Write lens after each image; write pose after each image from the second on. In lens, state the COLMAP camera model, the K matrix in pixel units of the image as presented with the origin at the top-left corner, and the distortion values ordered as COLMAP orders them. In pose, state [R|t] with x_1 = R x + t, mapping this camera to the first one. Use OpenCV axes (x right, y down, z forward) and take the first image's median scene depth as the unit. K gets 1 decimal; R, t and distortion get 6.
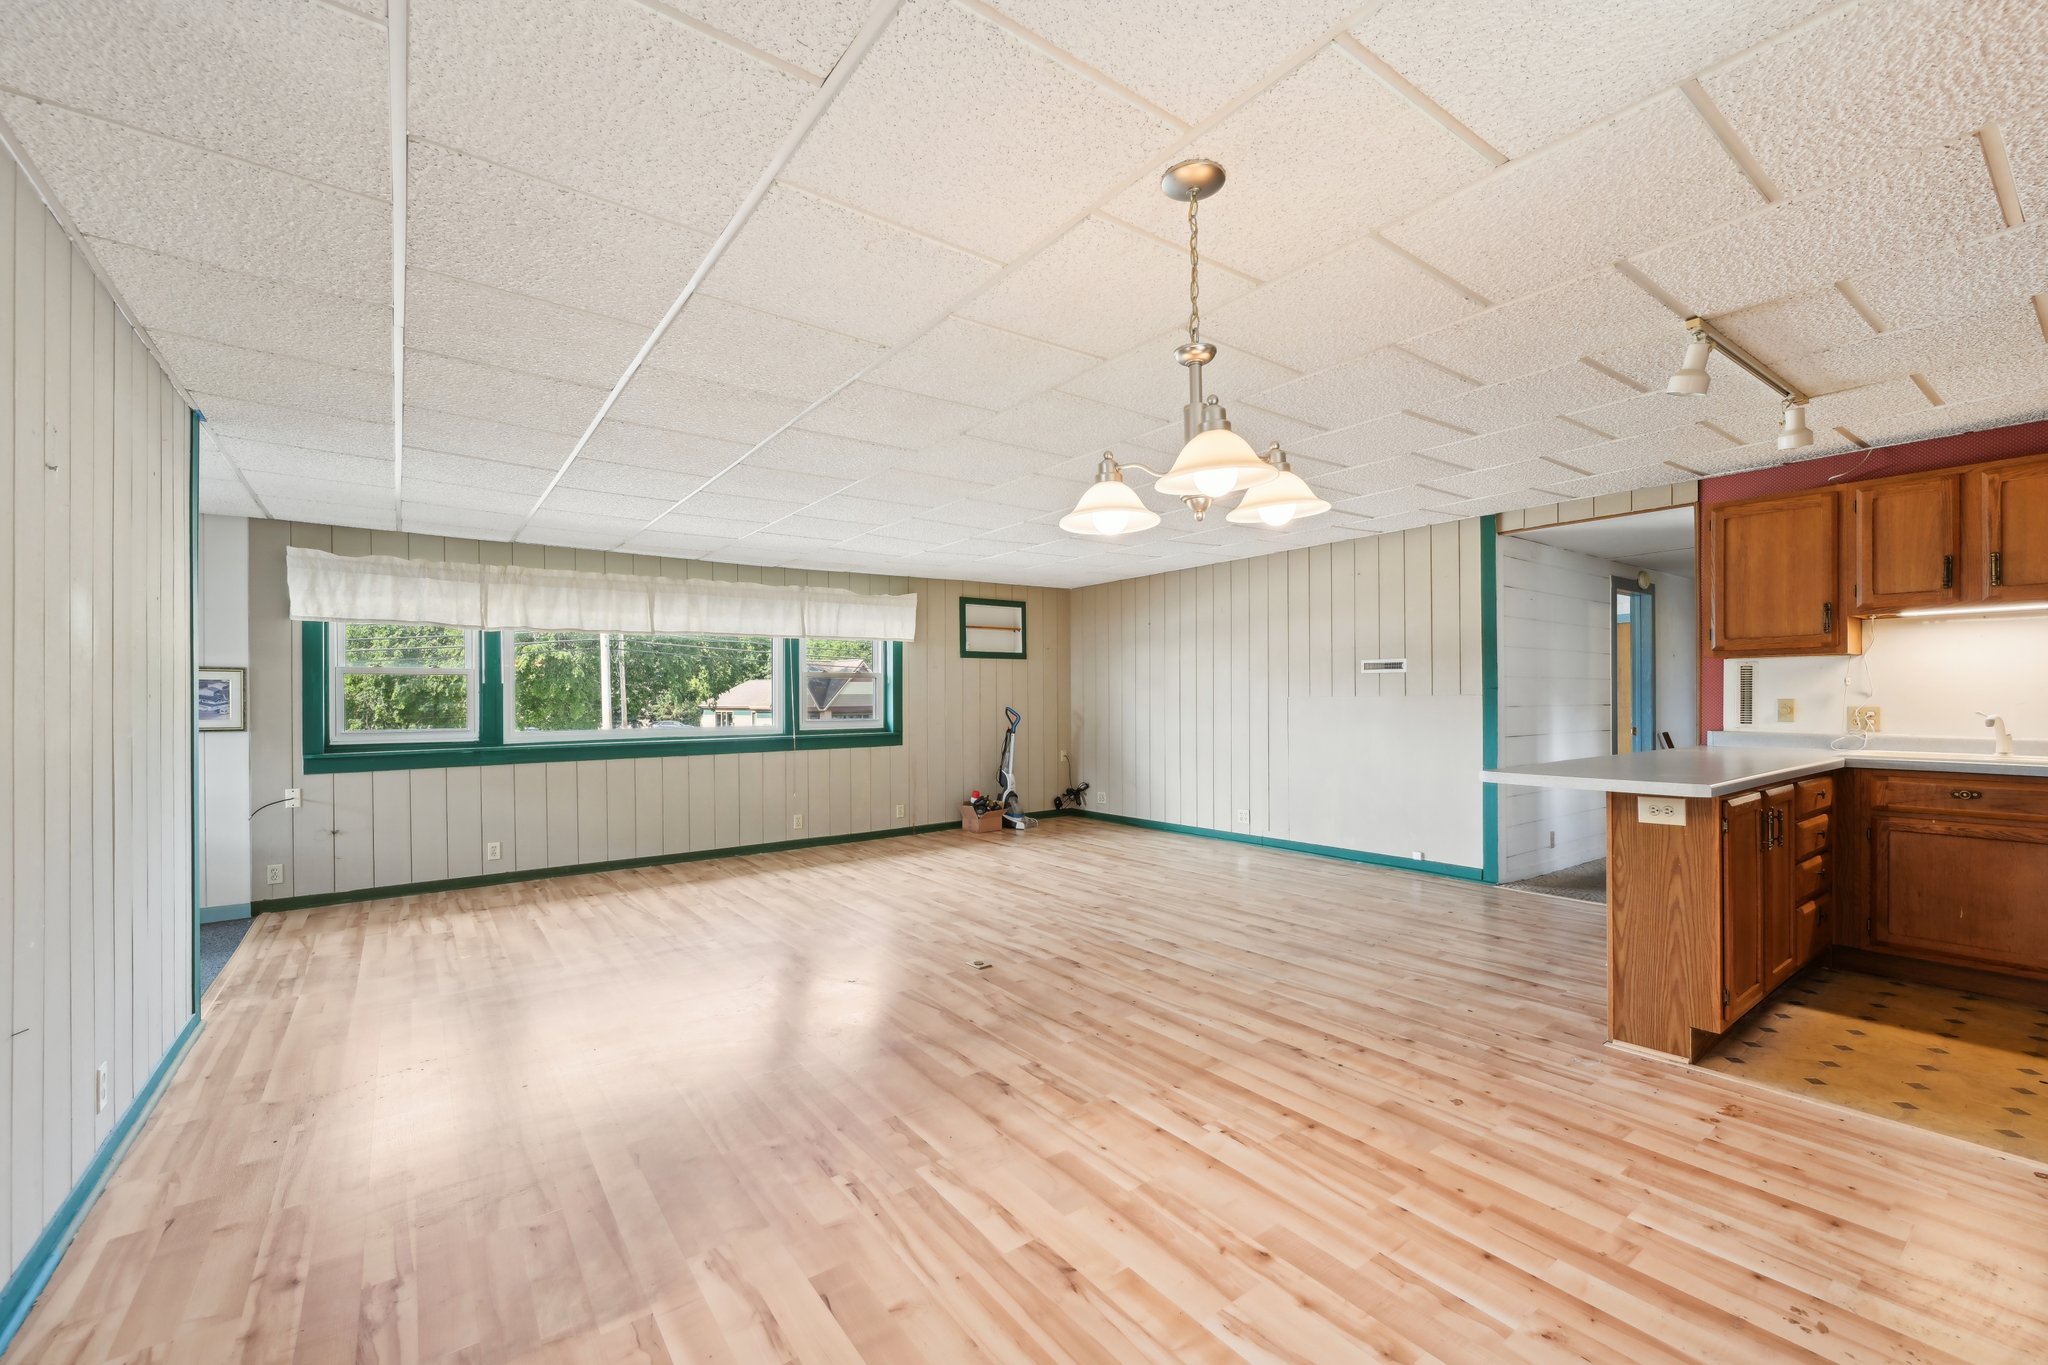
lens RADIAL K [[836.6, 0, 1072.4], [0, 836.6, 703.4], [0, 0, 1]] dist [0.002650, 0.000131]
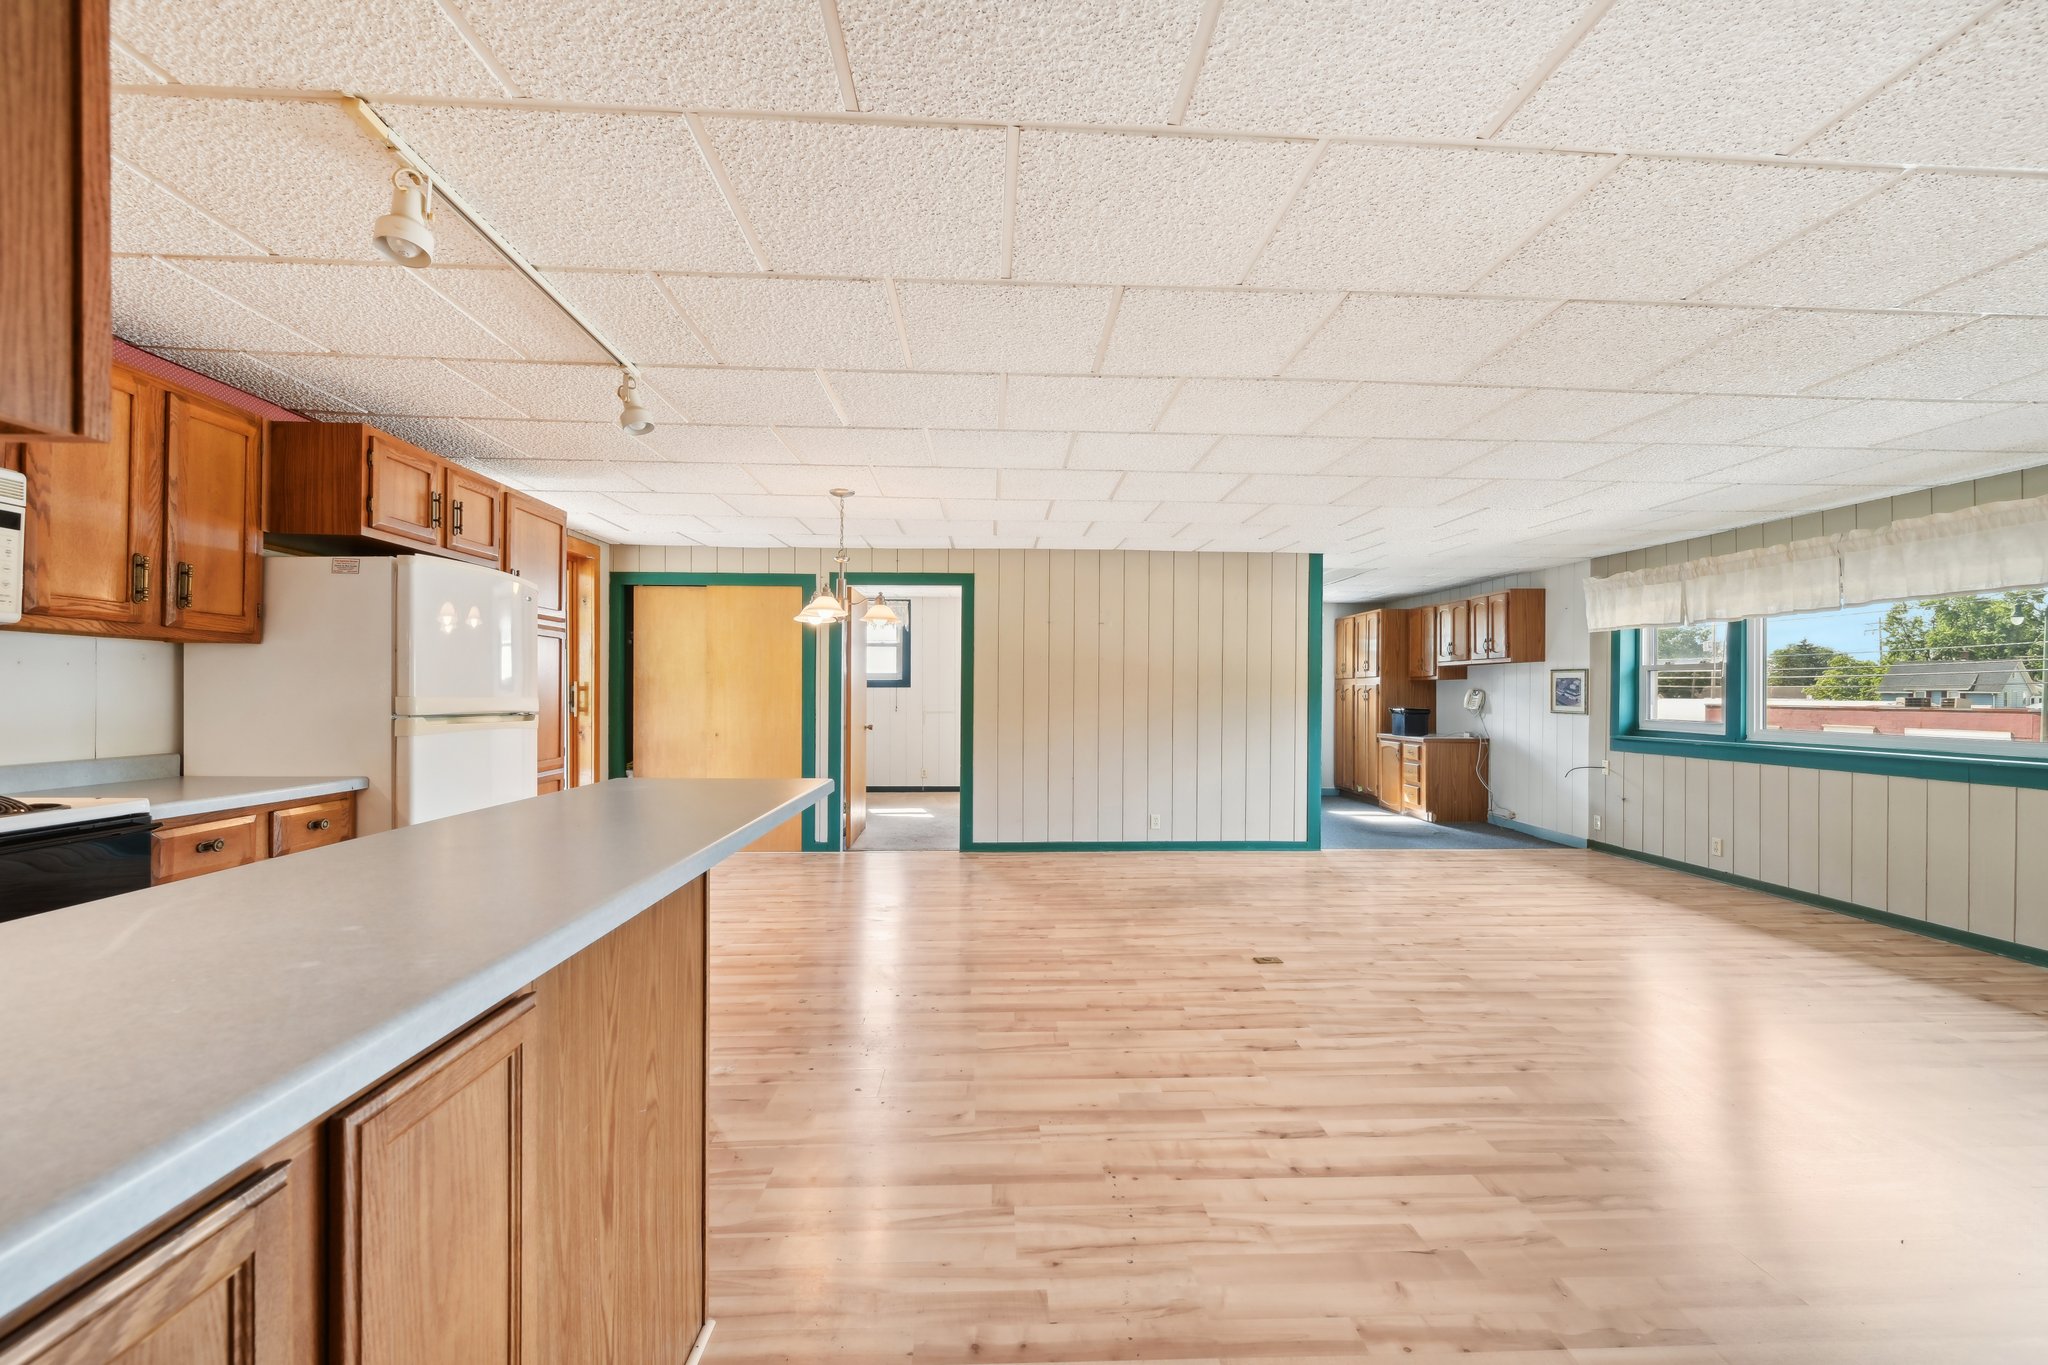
lens RADIAL K [[836.6, 0, 1013.3], [0, 836.6, 691.0], [0, 0, 1]] dist [0.002650, 0.000131]
pose [[-0.591550, 0.003866, -0.806259, 0.800396], [-0.006788, 0.999929, 0.009775, -0.014770], [0.806240, 0.011255, -0.591482, 1.235254]]
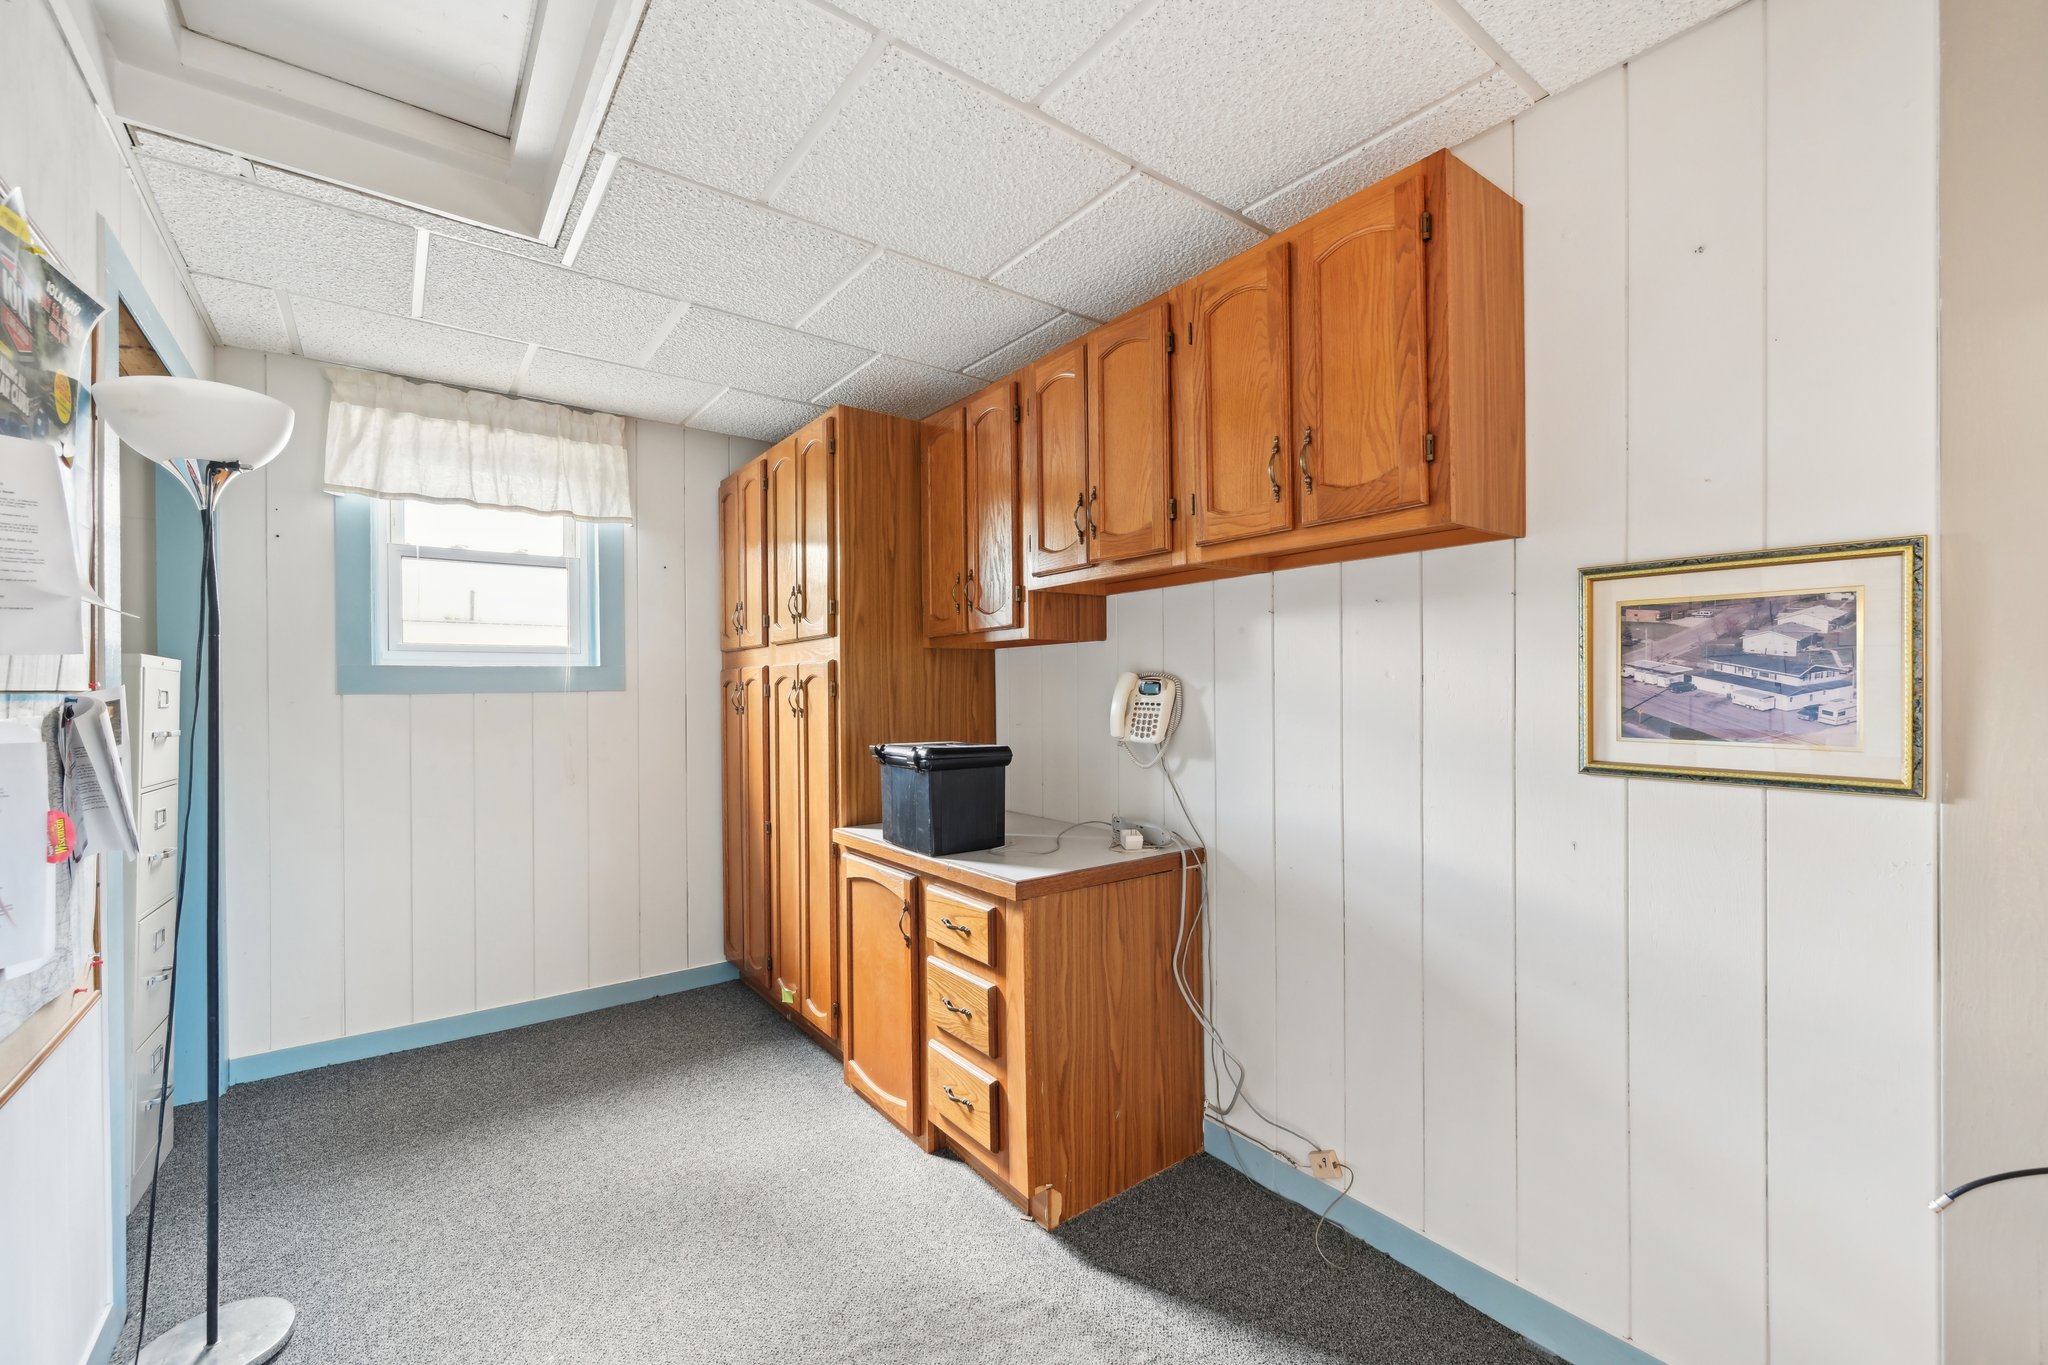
lens RADIAL K [[836.6, 0, 1012.0], [0, 836.6, 685.3], [0, 0, 1]] dist [0.002650, 0.000131]
pose [[-0.025875, 0.011673, -0.999597, -0.862118], [0.009582, 0.999889, 0.011429, -0.005195], [0.999619, -0.009282, -0.025984, 0.869934]]
